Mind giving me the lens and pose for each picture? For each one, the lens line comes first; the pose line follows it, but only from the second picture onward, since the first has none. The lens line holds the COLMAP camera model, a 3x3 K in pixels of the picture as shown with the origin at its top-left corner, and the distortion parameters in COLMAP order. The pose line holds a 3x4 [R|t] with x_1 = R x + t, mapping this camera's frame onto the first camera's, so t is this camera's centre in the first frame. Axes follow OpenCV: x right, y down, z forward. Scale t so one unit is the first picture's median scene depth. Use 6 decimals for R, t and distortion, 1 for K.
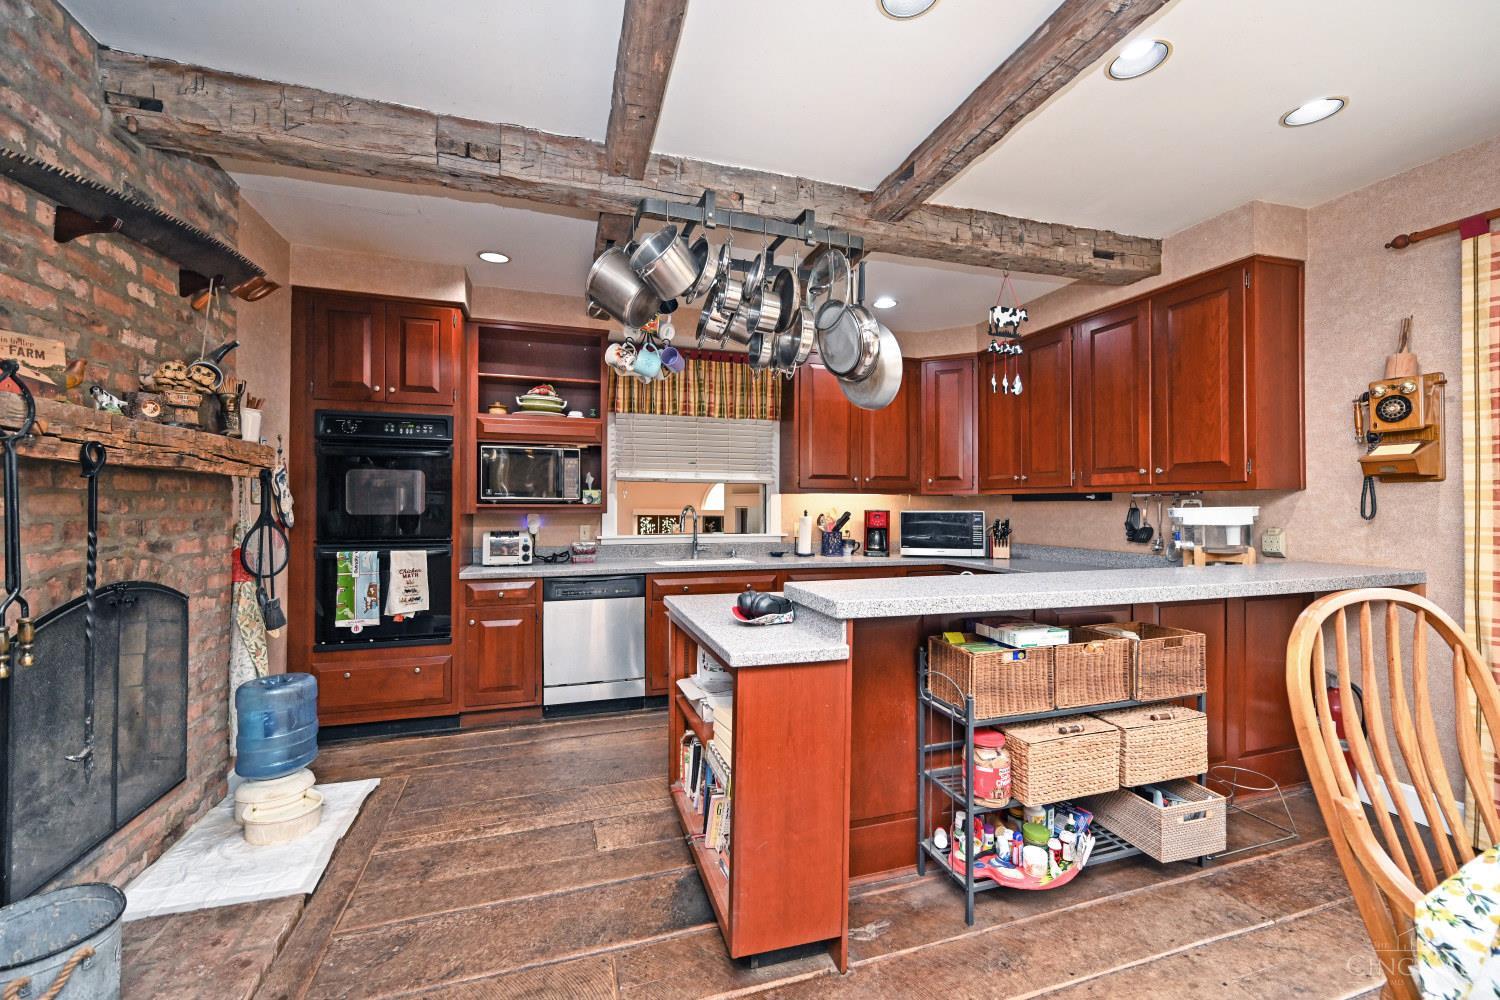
lens RADIAL K [[608.9, 0, 745.5], [0, 608.9, 497.6], [0, 0, 1]] dist [0.000629, 0.000170]
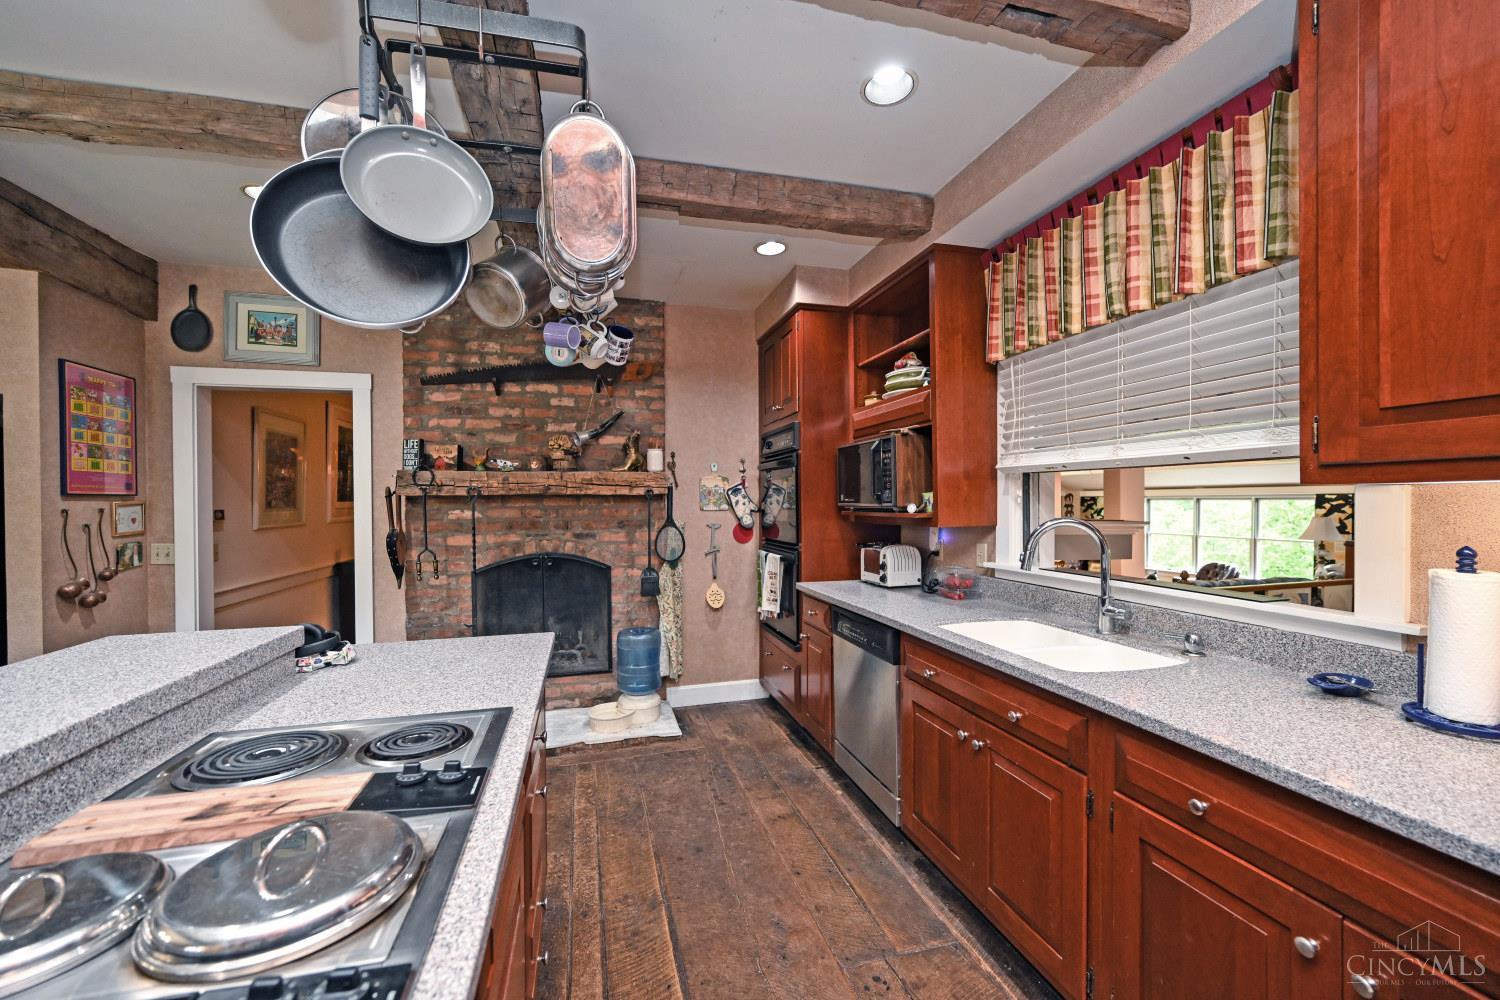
lens RADIAL K [[587.7, 0, 745.3], [0, 587.7, 505.7], [0, 0, 1]] dist [-0.001420, 0.000083]
pose [[-0.041351, 0.003671, -0.999138, 0.638040], [0.019312, 0.999809, 0.002874, -0.004332], [0.998958, -0.019176, -0.041414, 1.291948]]
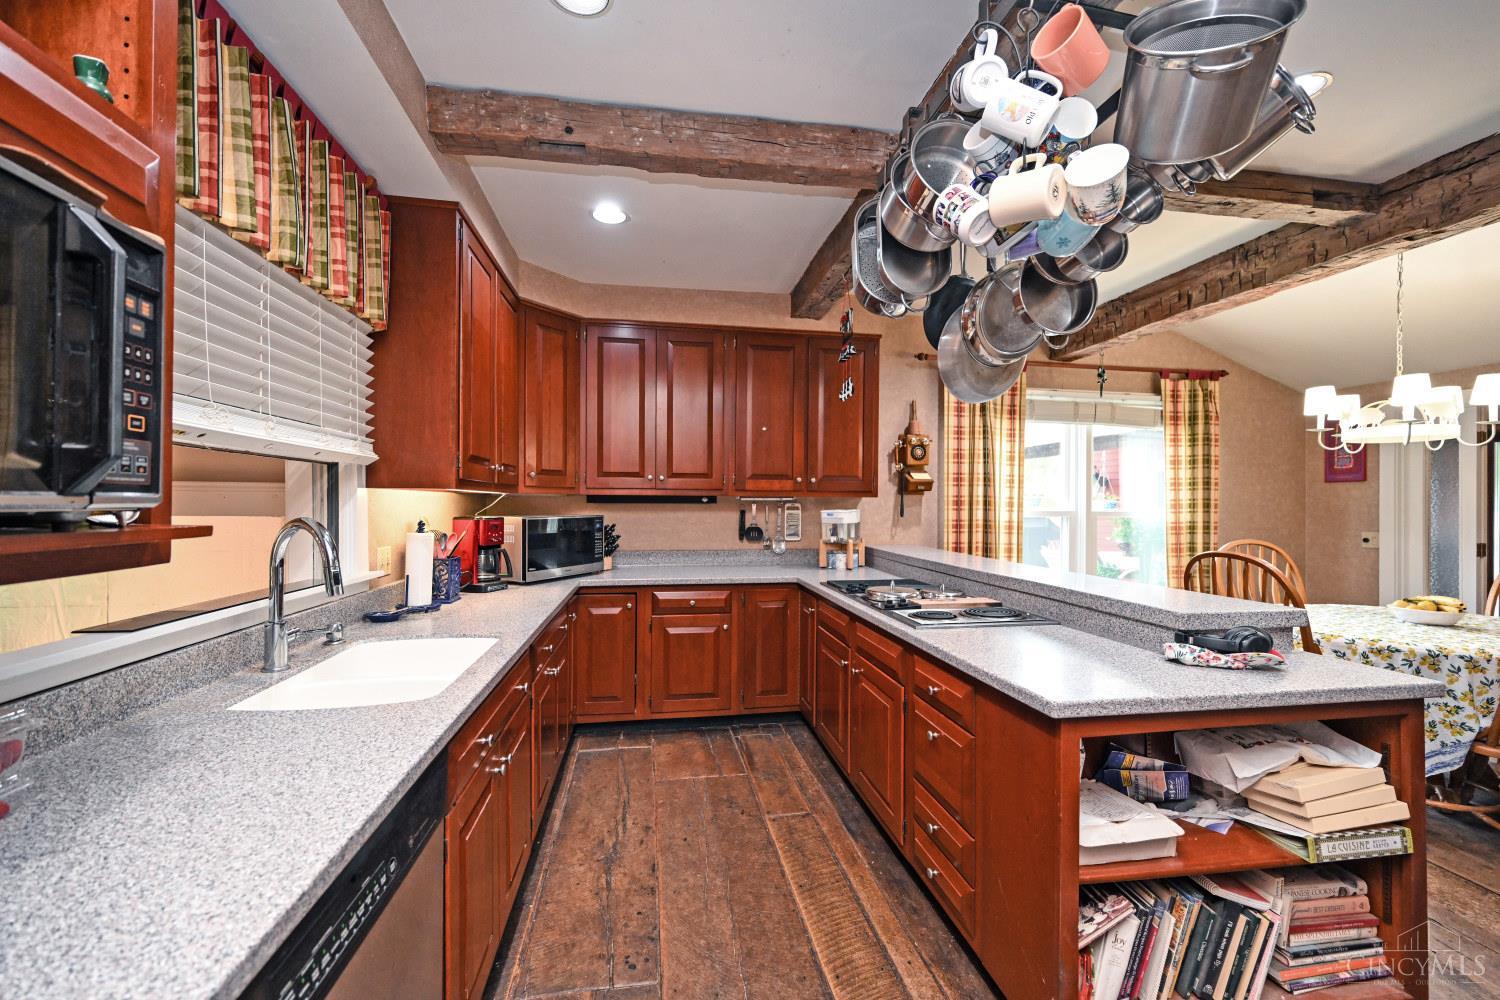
lens RADIAL K [[597.7, 0, 748.0], [0, 597.7, 502.4], [0, 0, 1]] dist [-0.002160, -0.000348]
pose [[0.142542, -0.004362, 0.989779, -0.654138], [-0.012726, 0.999900, 0.006240, -0.007111], [-0.989707, -0.013485, 0.142472, 1.178986]]
